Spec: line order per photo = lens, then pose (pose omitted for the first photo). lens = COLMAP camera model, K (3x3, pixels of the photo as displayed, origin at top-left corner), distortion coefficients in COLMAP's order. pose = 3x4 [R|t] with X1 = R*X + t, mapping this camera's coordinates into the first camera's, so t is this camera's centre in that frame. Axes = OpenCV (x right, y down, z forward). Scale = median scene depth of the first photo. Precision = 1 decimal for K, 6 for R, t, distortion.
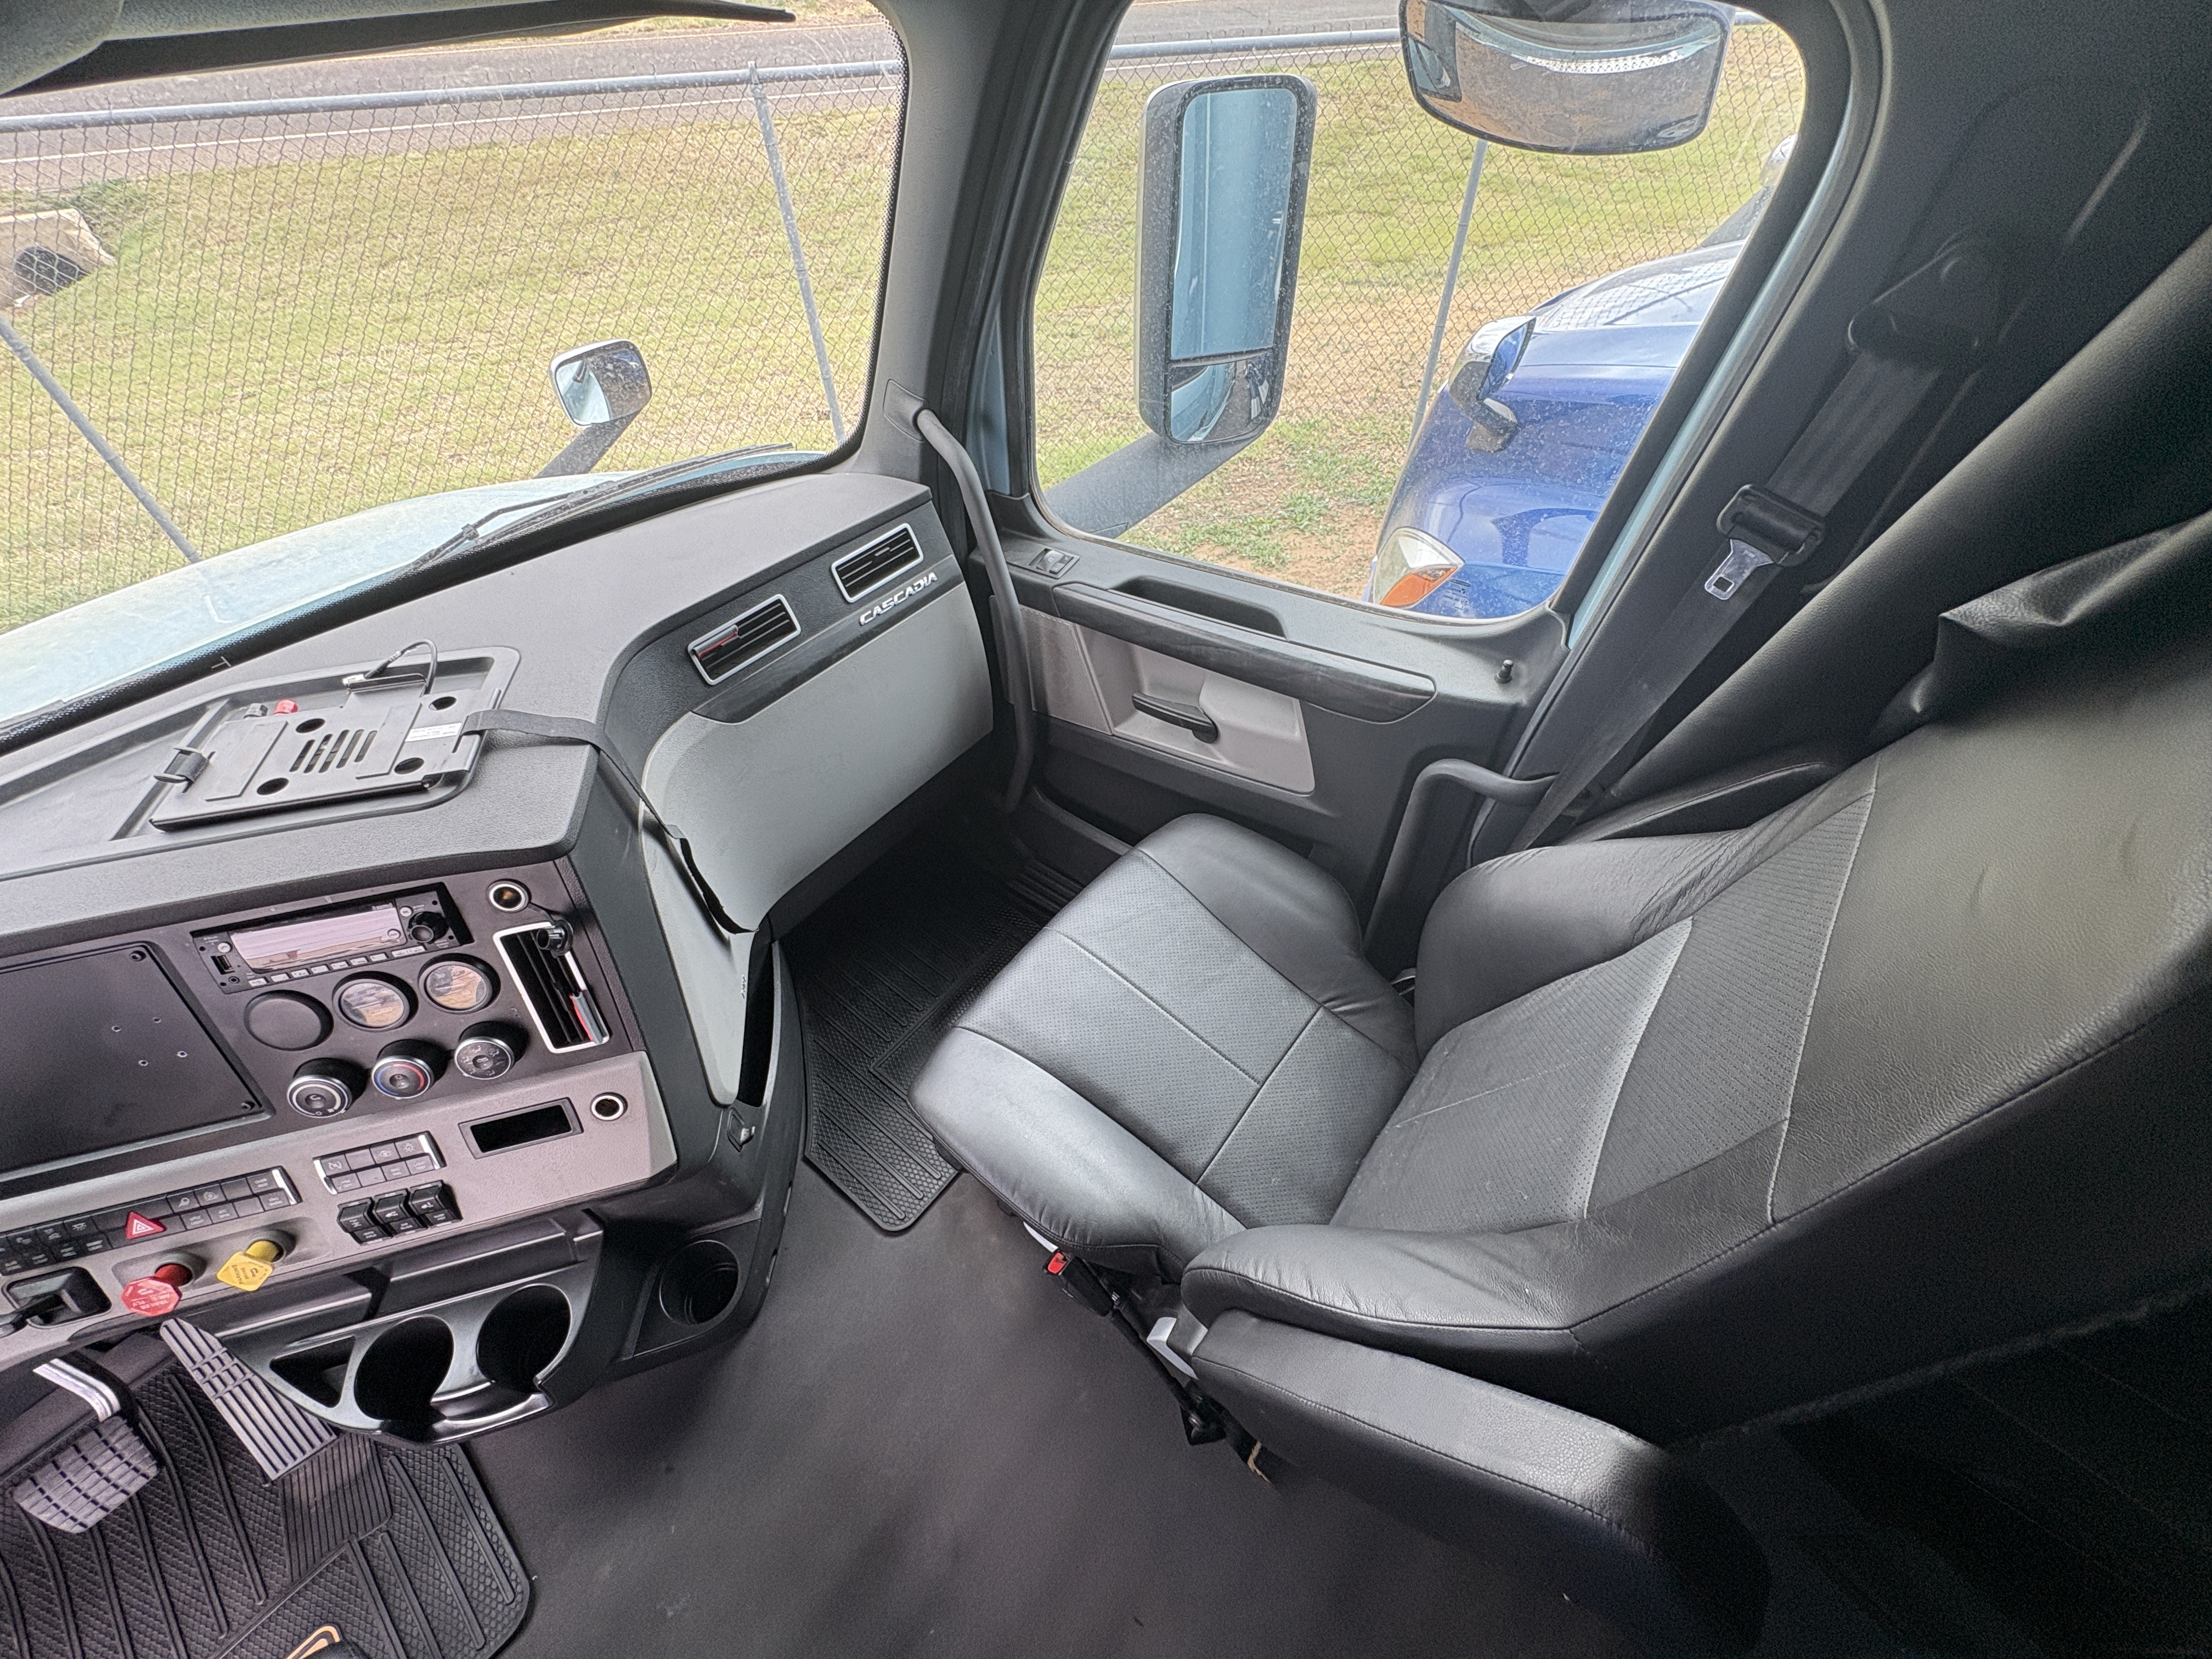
lens RADIAL K [[885.2, 0, 1106.0], [0, 885.2, 829.5], [0, 0, 1]] dist [-0.003063, -0.000520]
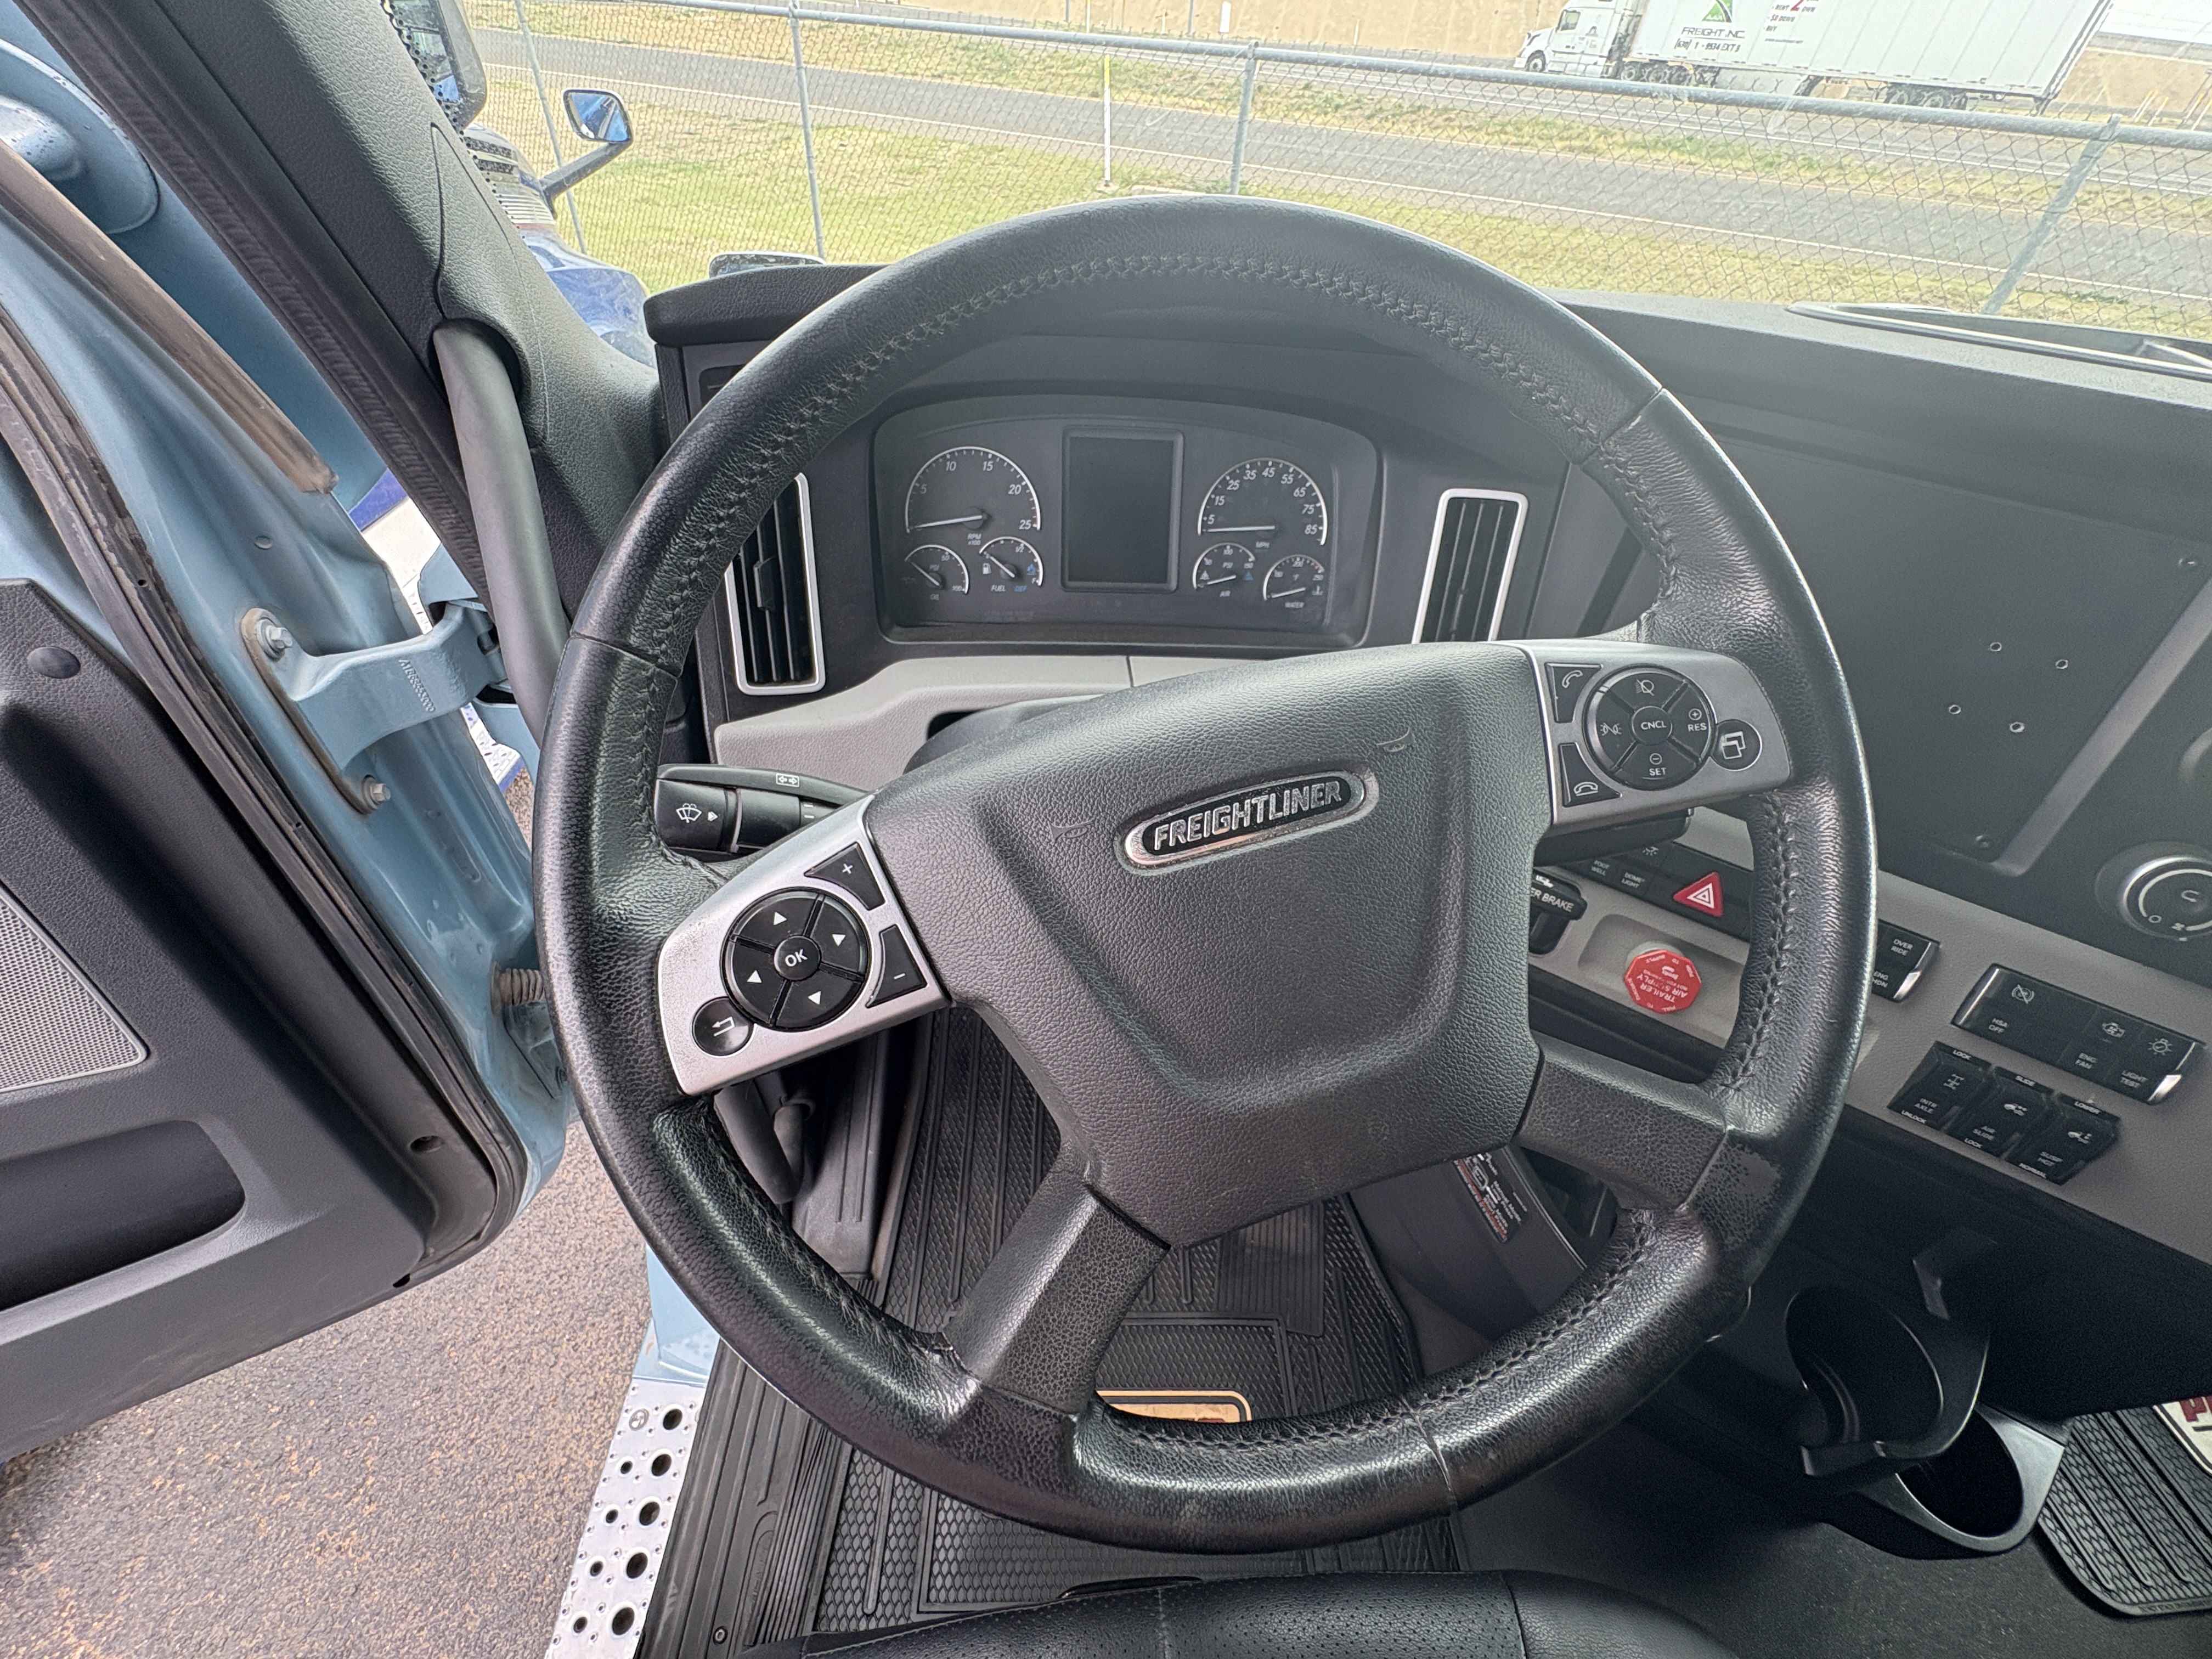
lens RADIAL K [[885.2, 0, 1106.0], [0, 885.2, 829.5], [0, 0, 1]] dist [-0.003063, -0.000520]
pose [[0.667699, 0.541005, -0.511362, -0.812637], [-0.588675, 0.804185, 0.082155, 0.478103], [0.455676, 0.246171, 0.855429, 0.110448]]
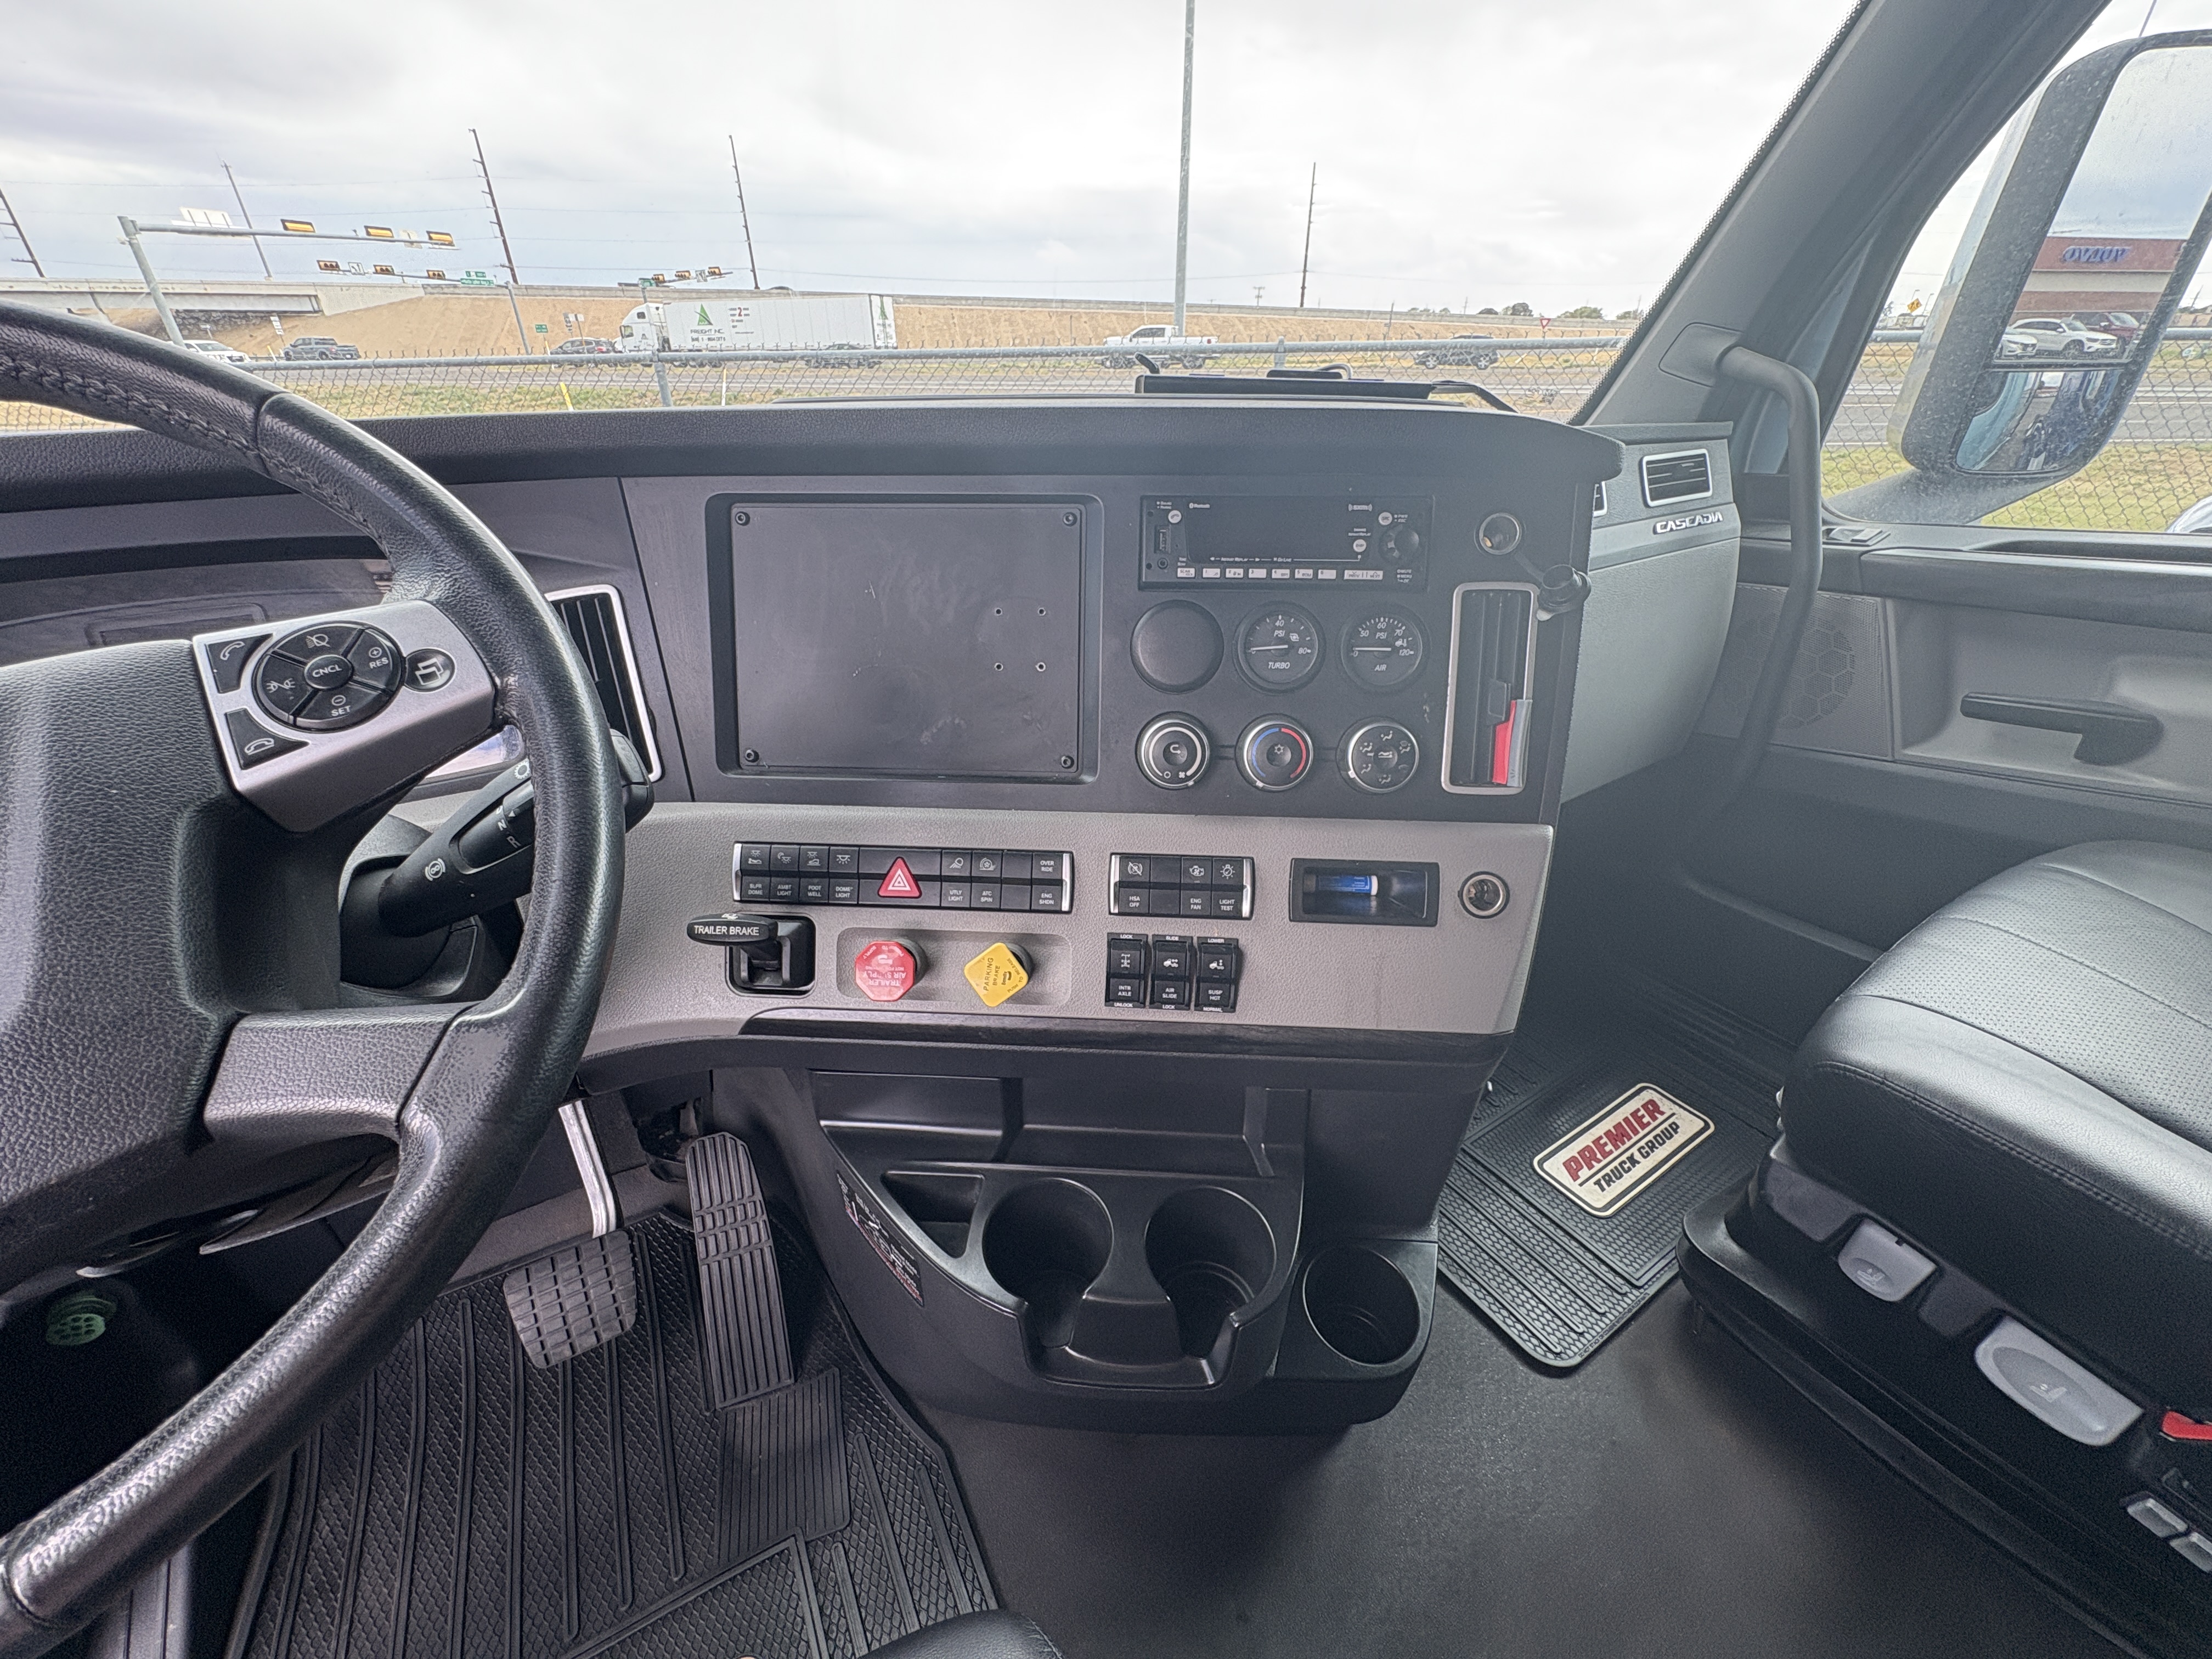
lens RADIAL K [[885.2, 0, 1106.0], [0, 885.2, 829.5], [0, 0, 1]] dist [-0.003063, -0.000520]
pose [[0.942081, 0.167093, -0.290797, -0.532431], [-0.250088, 0.927716, -0.277127, 0.434261], [0.223471, 0.333801, 0.915771, 0.238432]]
